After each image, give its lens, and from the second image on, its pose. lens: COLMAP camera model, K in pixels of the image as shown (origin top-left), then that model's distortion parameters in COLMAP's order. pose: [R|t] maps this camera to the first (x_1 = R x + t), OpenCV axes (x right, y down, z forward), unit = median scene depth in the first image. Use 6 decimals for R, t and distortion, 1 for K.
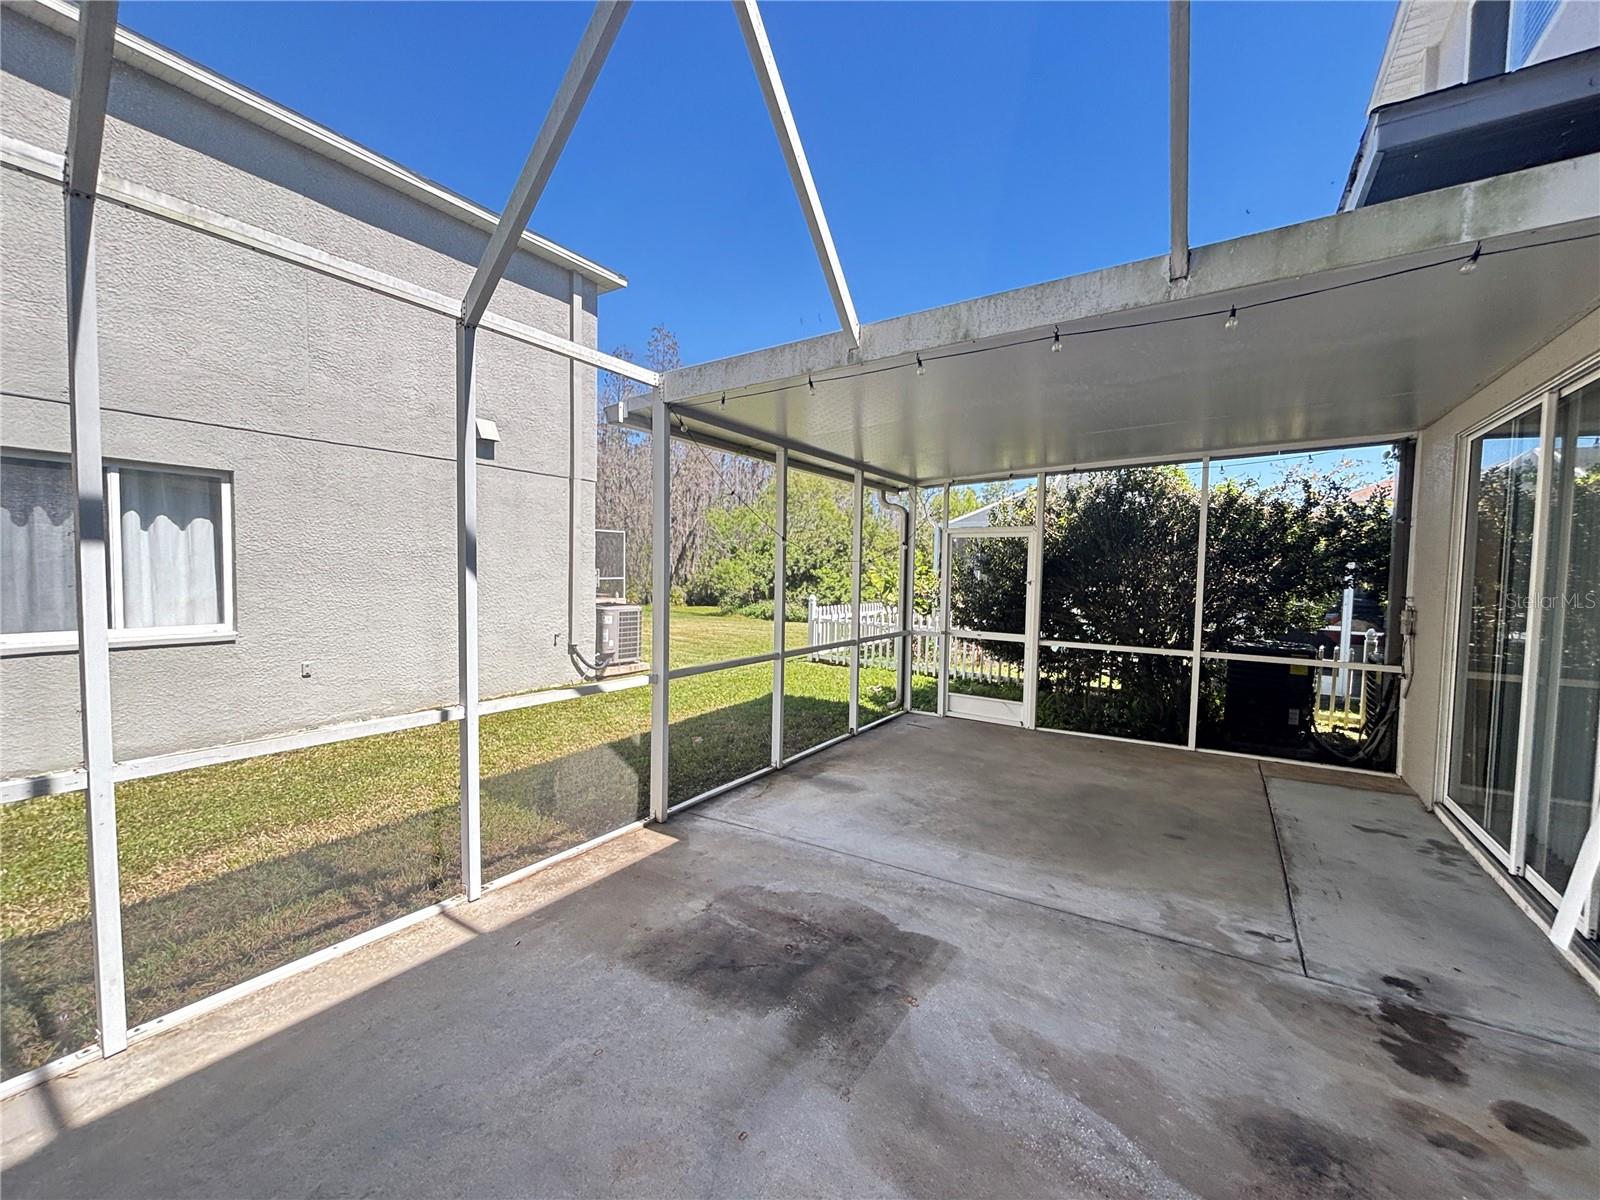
lens RADIAL K [[650.4, 0, 794.6], [0, 650.4, 600.8], [0, 0, 1]] dist [0.001179, 0.001560]
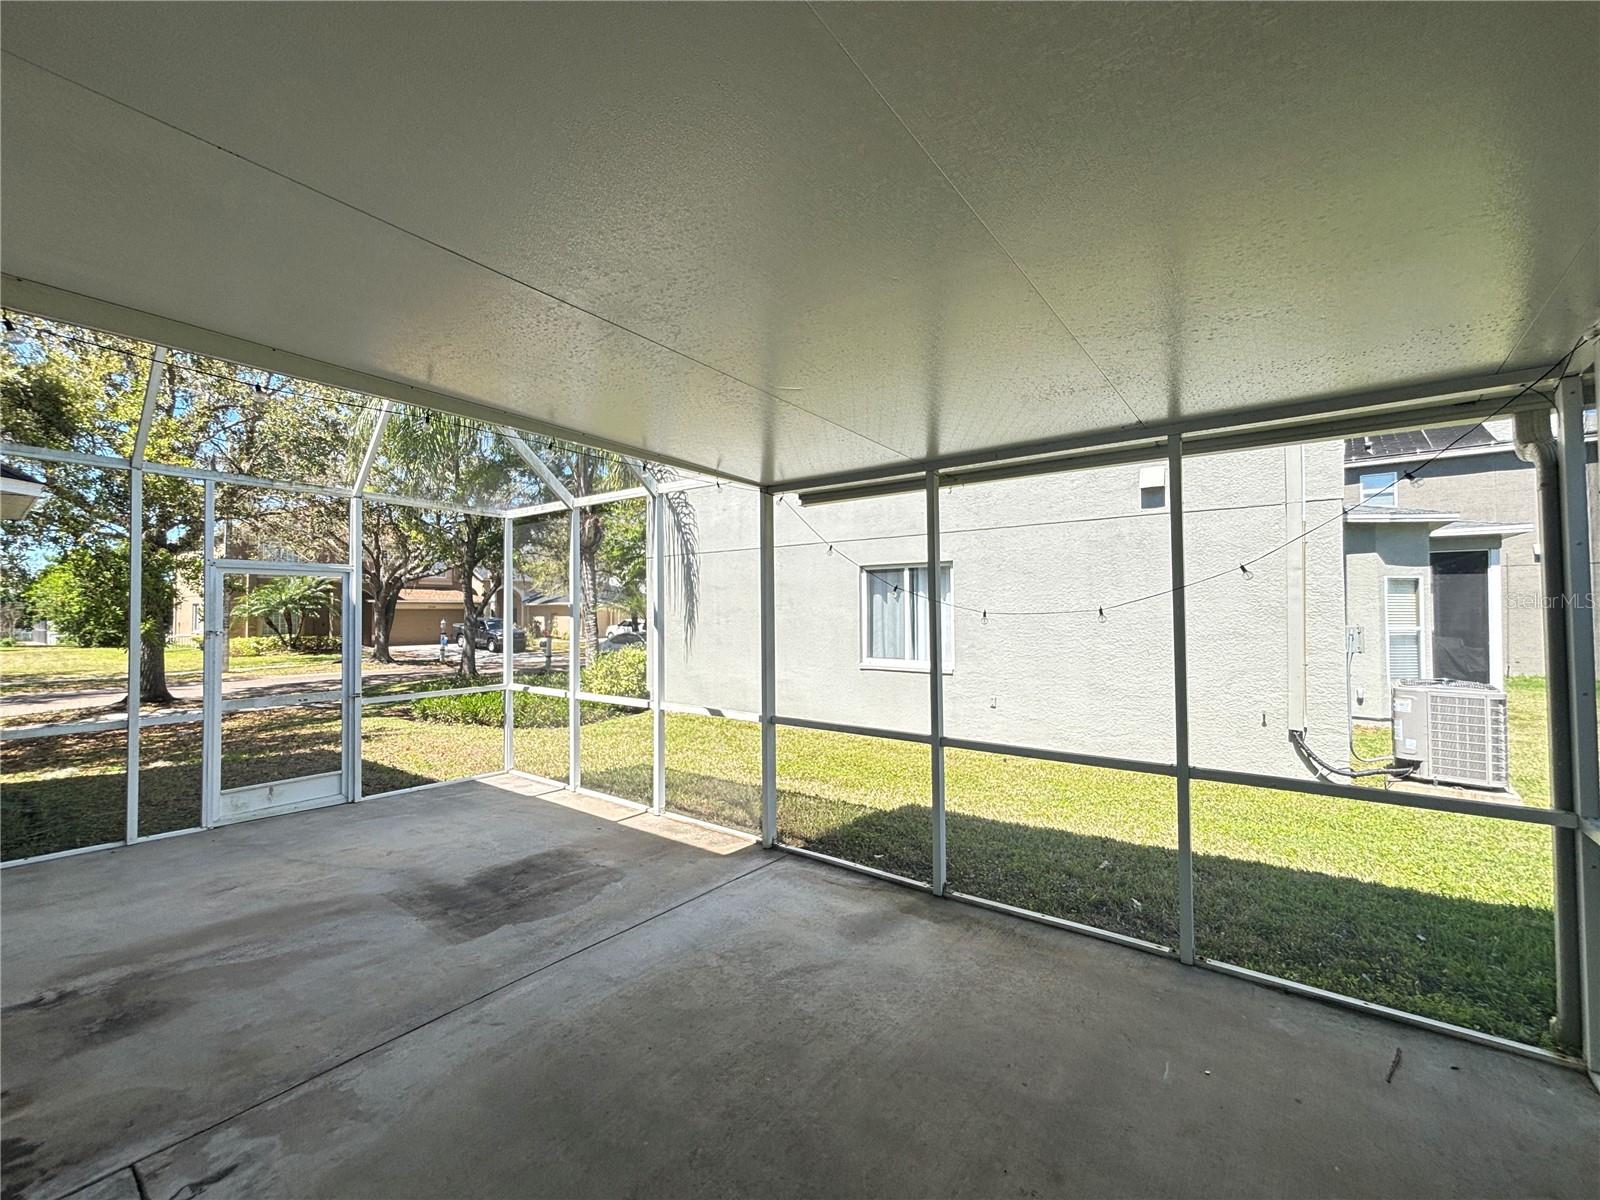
lens RADIAL K [[650.4, 0, 798.1], [0, 650.4, 601.9], [0, 0, 1]] dist [0.001179, 0.001560]
pose [[-0.065968, -0.035569, -0.997188, 1.186983], [-0.050164, 0.998219, -0.032287, -0.070034], [0.996560, 0.047894, -0.067635, 1.402861]]
